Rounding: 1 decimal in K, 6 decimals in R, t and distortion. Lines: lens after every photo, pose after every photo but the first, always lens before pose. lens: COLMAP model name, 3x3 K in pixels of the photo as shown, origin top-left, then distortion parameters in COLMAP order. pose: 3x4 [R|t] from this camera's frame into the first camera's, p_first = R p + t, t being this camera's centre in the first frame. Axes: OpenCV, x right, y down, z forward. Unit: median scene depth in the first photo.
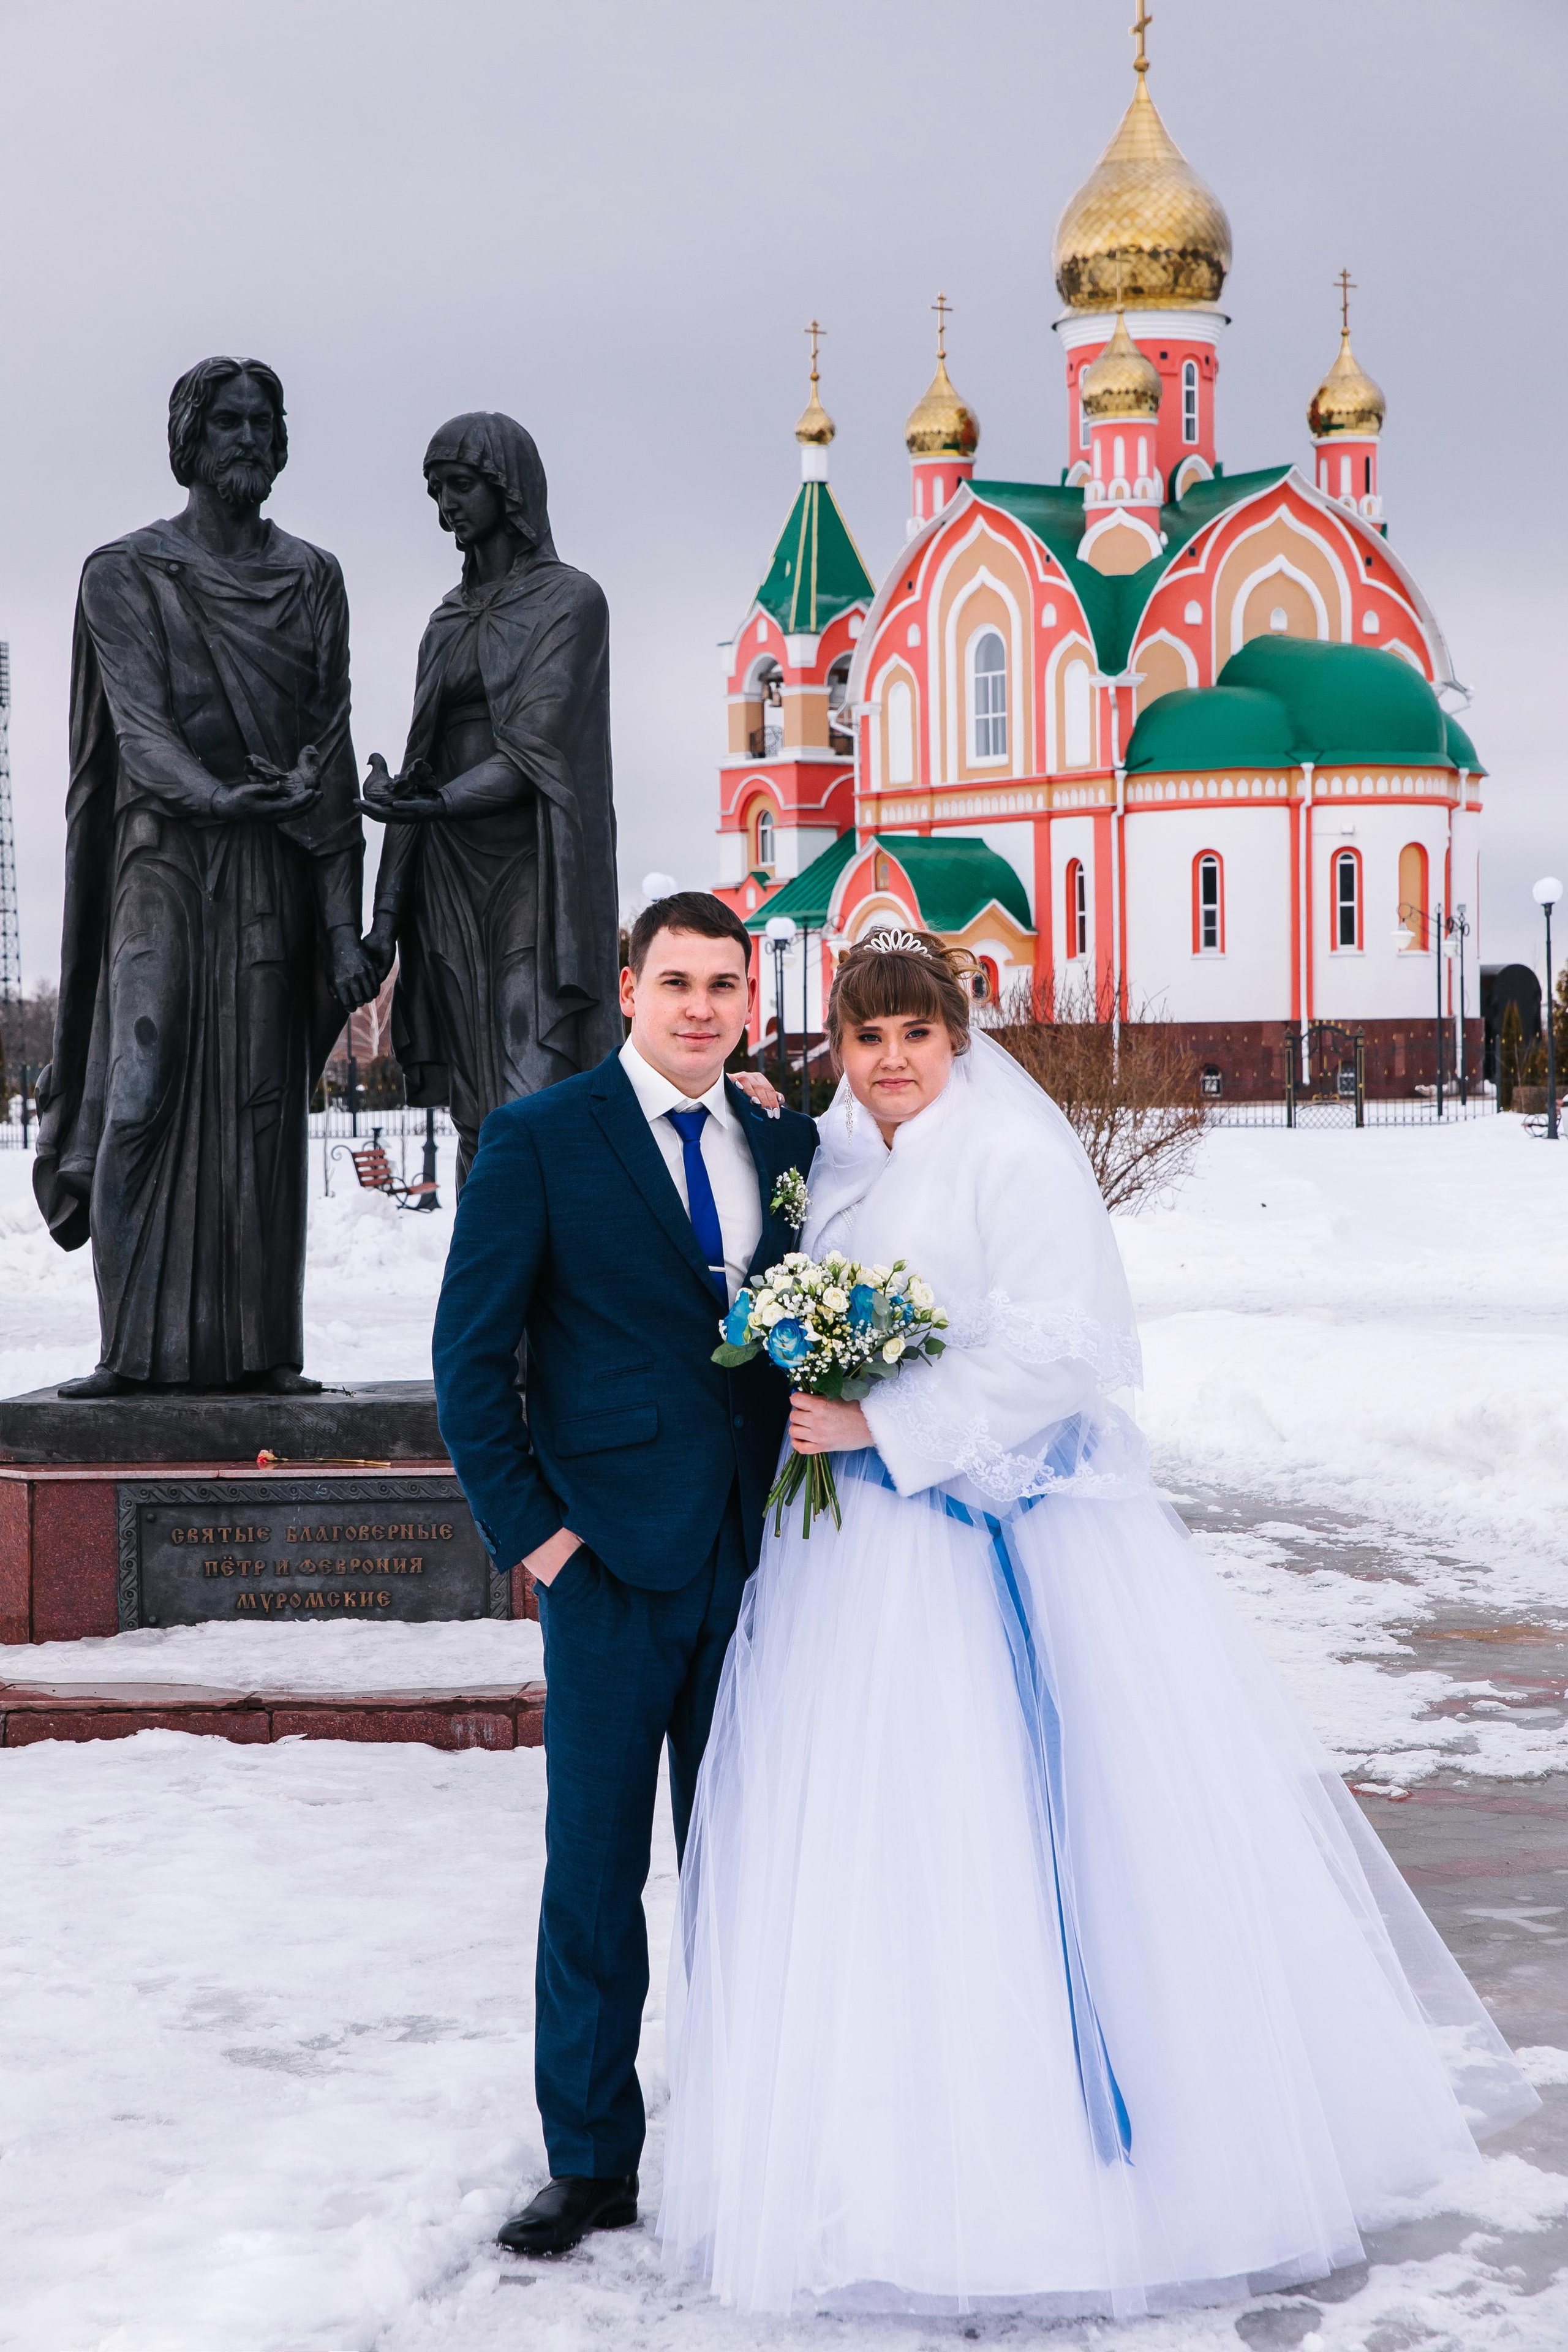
lens RADIAL K [[4478.3, 0, 752.1], [0, 4478.3, 1158.9], [0, 0, 1]] dist [0.206214, 0.569669]
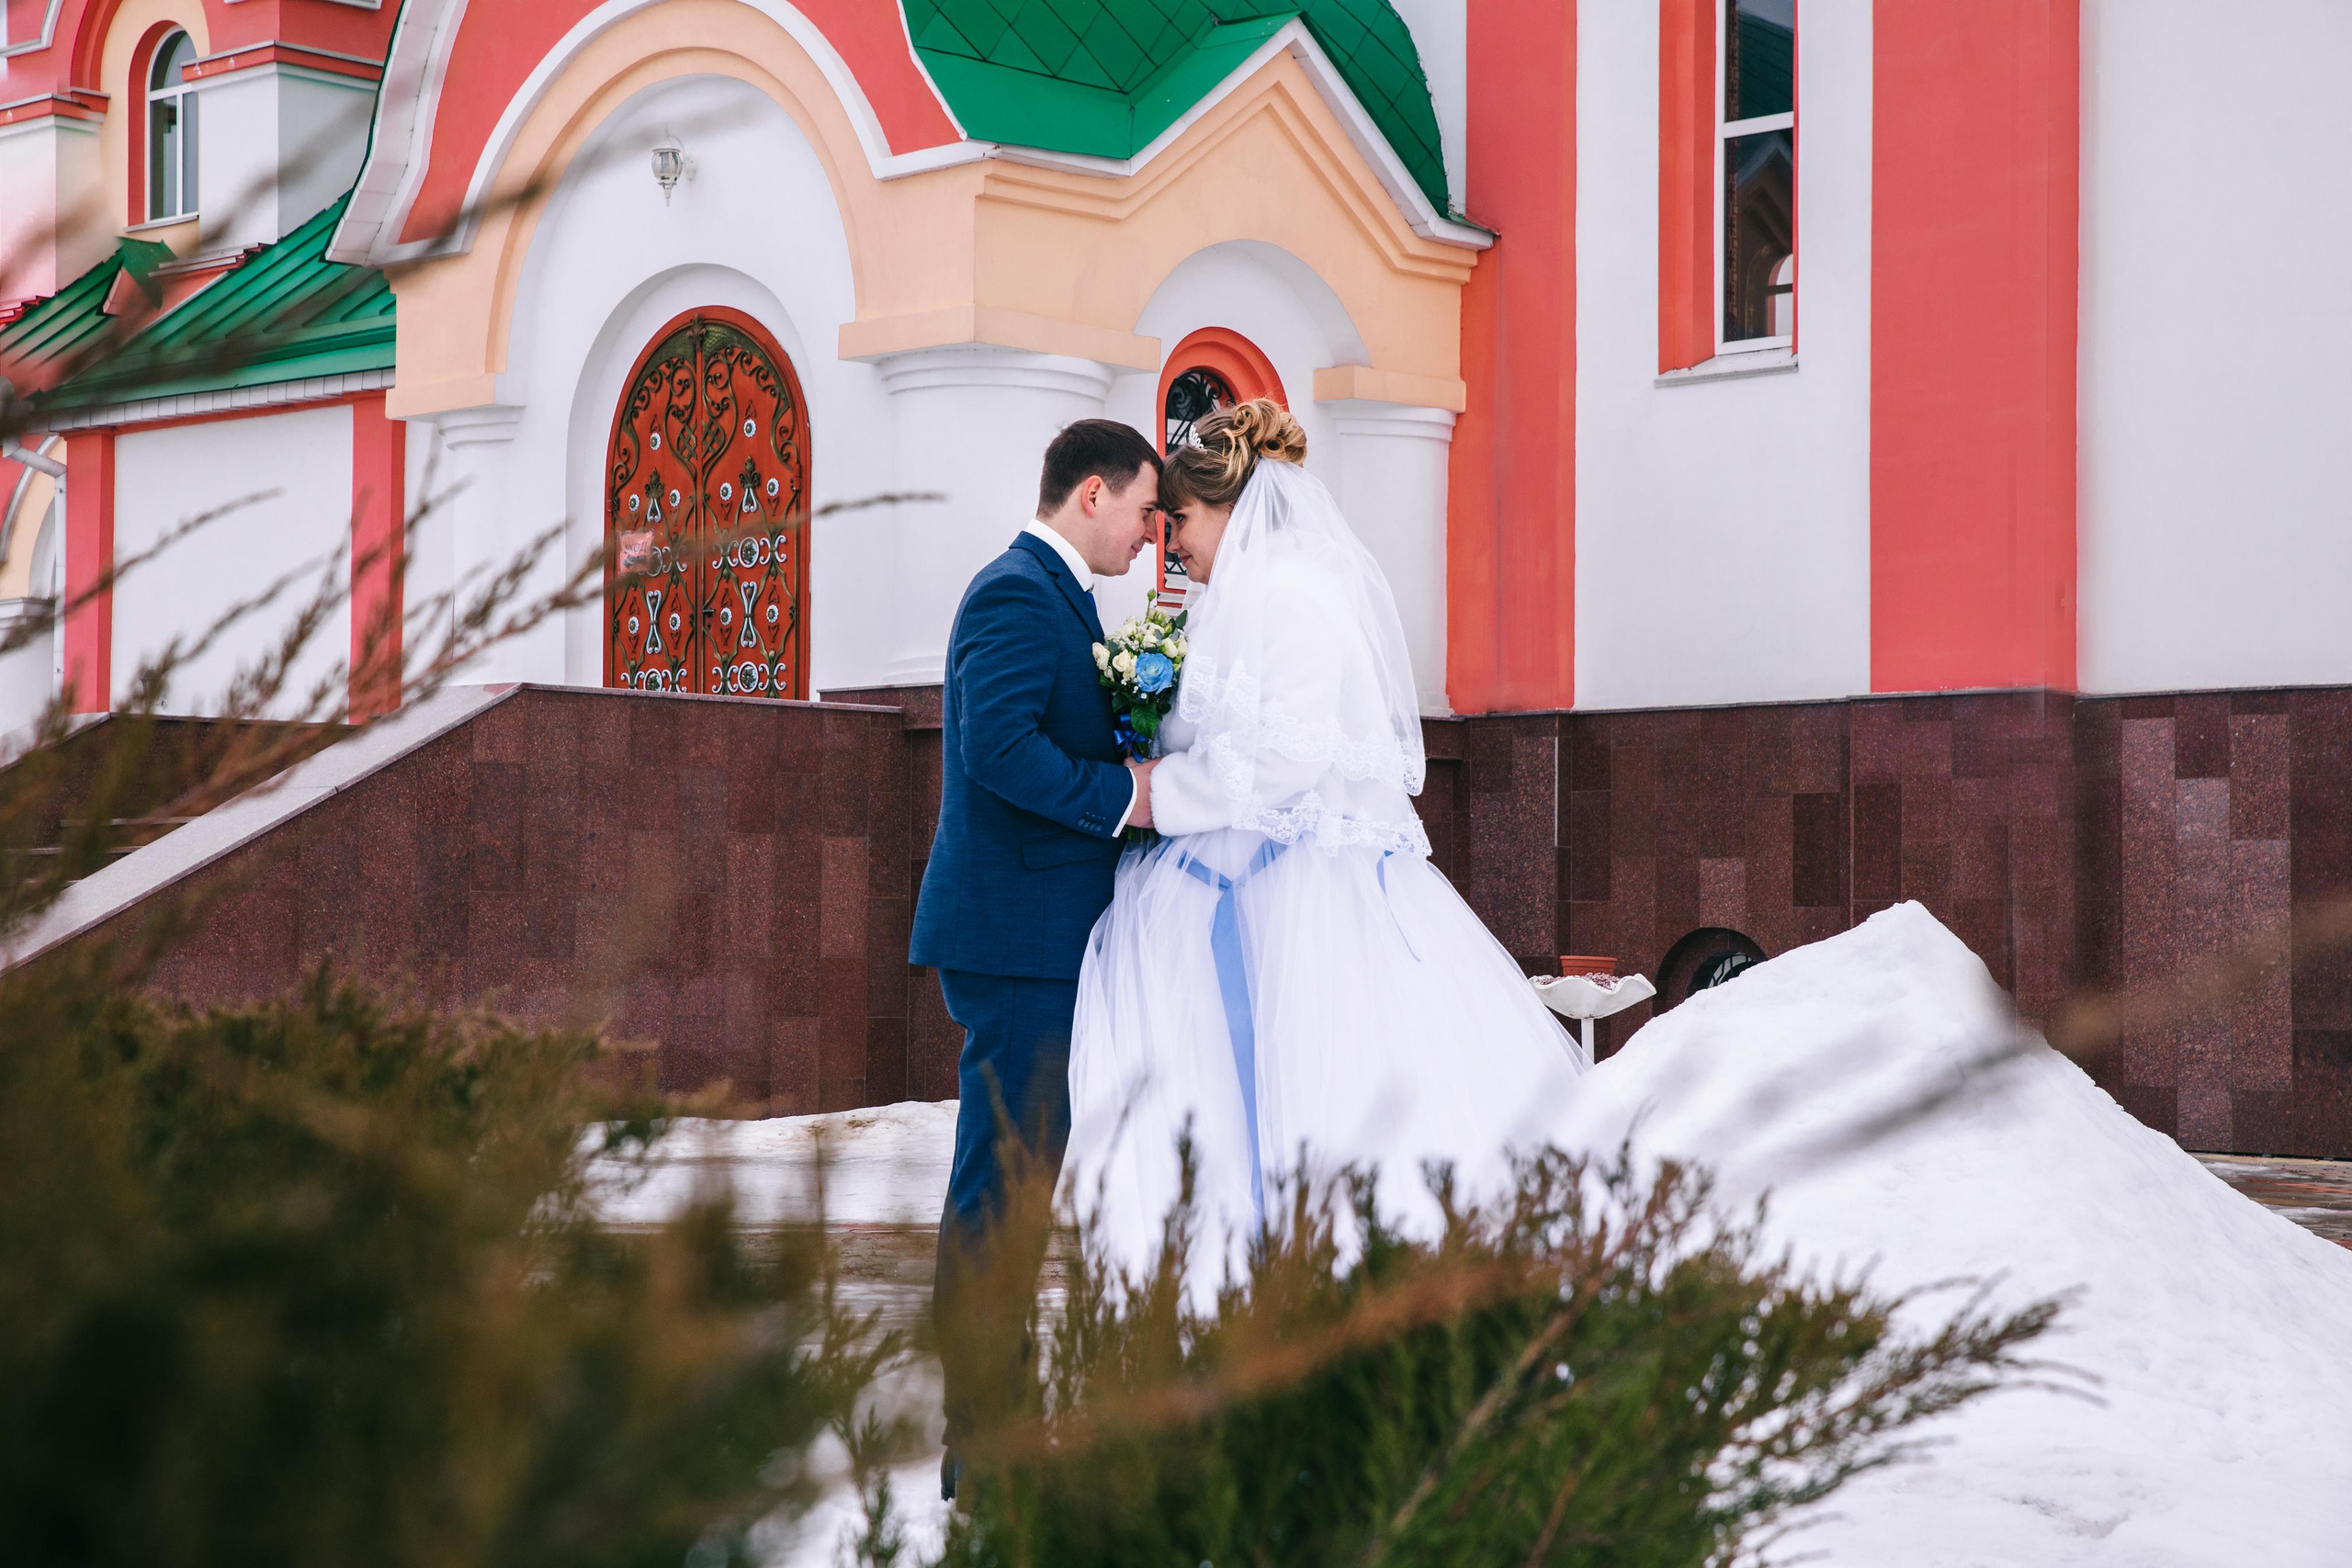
lens RADIAL K [[4477.9, 0, 1199.0], [0, 4477.9, 758.1], [0, 0, 1]] dist [0.206214, 0.569669]
pose [[0.981509, 0.032551, 0.188629, 0.016578], [-0.018876, 0.997091, -0.073844, -0.014398], [-0.190484, 0.068918, 0.979268, 0.840176]]
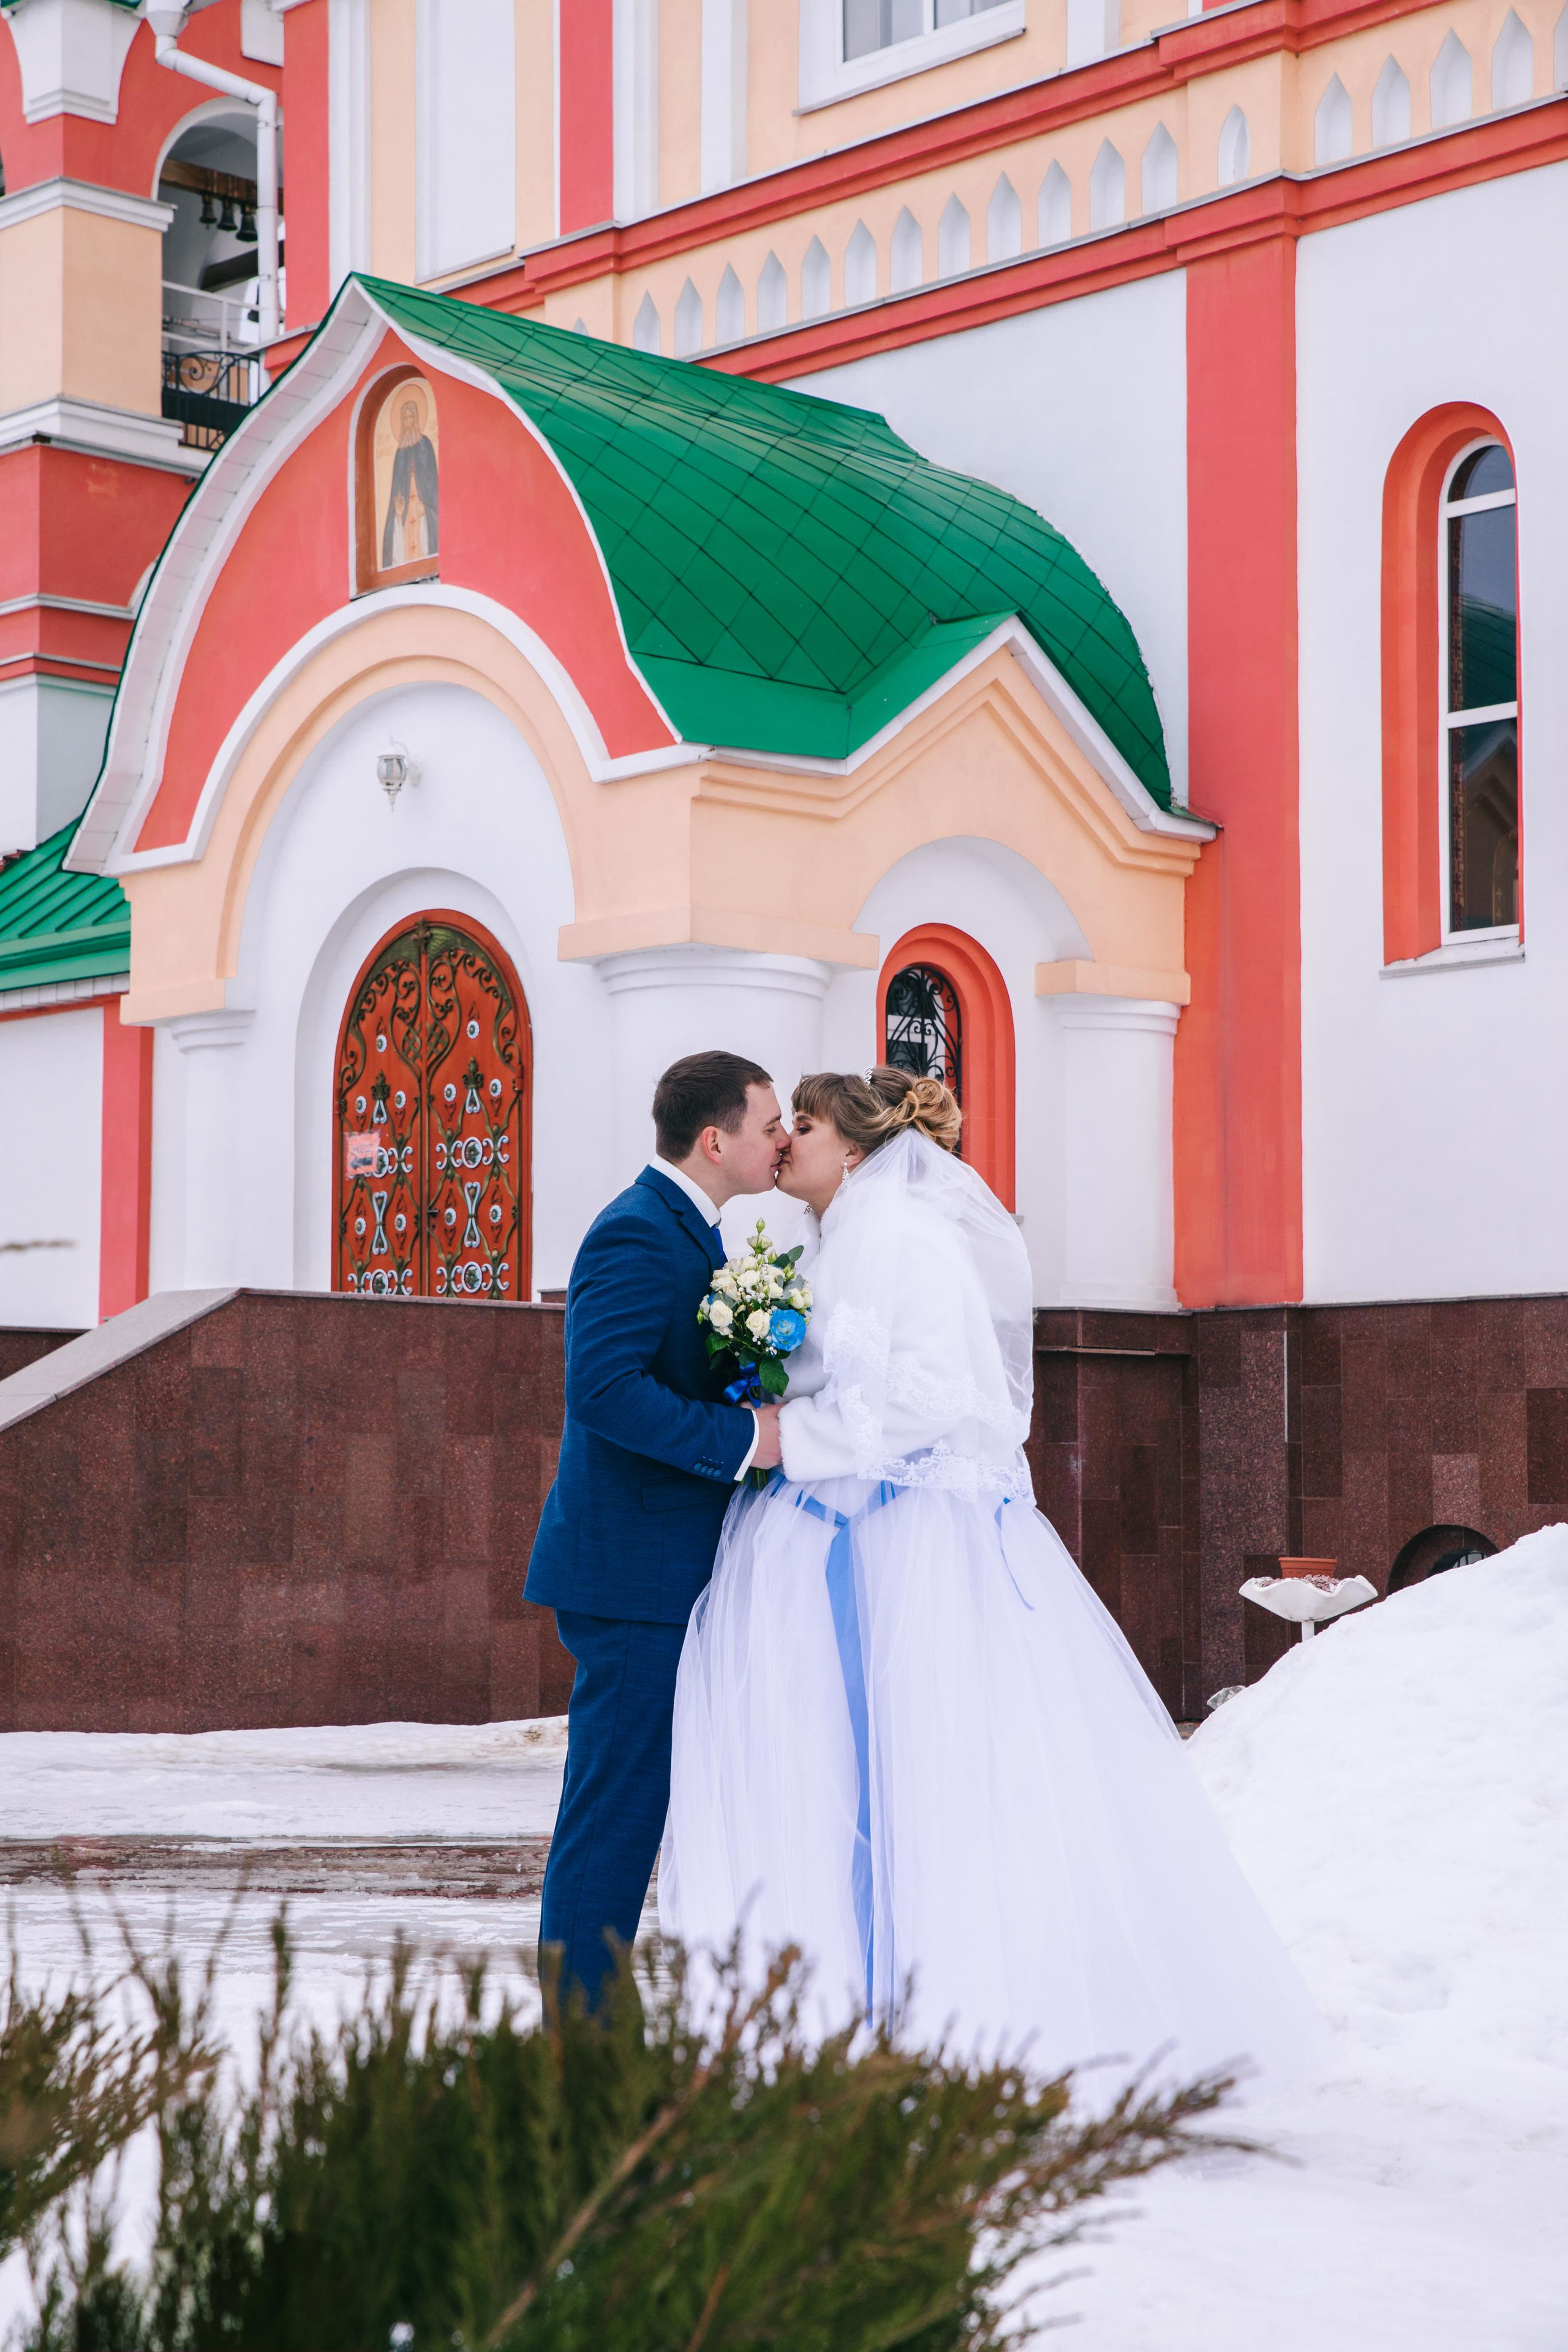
lens RADIAL K [[4478.3, 0, 752.1], [0, 4478.3, 1158.9], [0, 0, 1]] dist [0.206214, 0.569669]
pose [[0.989982, 0.030984, 0.137752, 0.018997], [-0.015353, 0.993463, -0.113118, -0.015148], [-0.140356, 0.109870, 0.983986, 0.840312]]
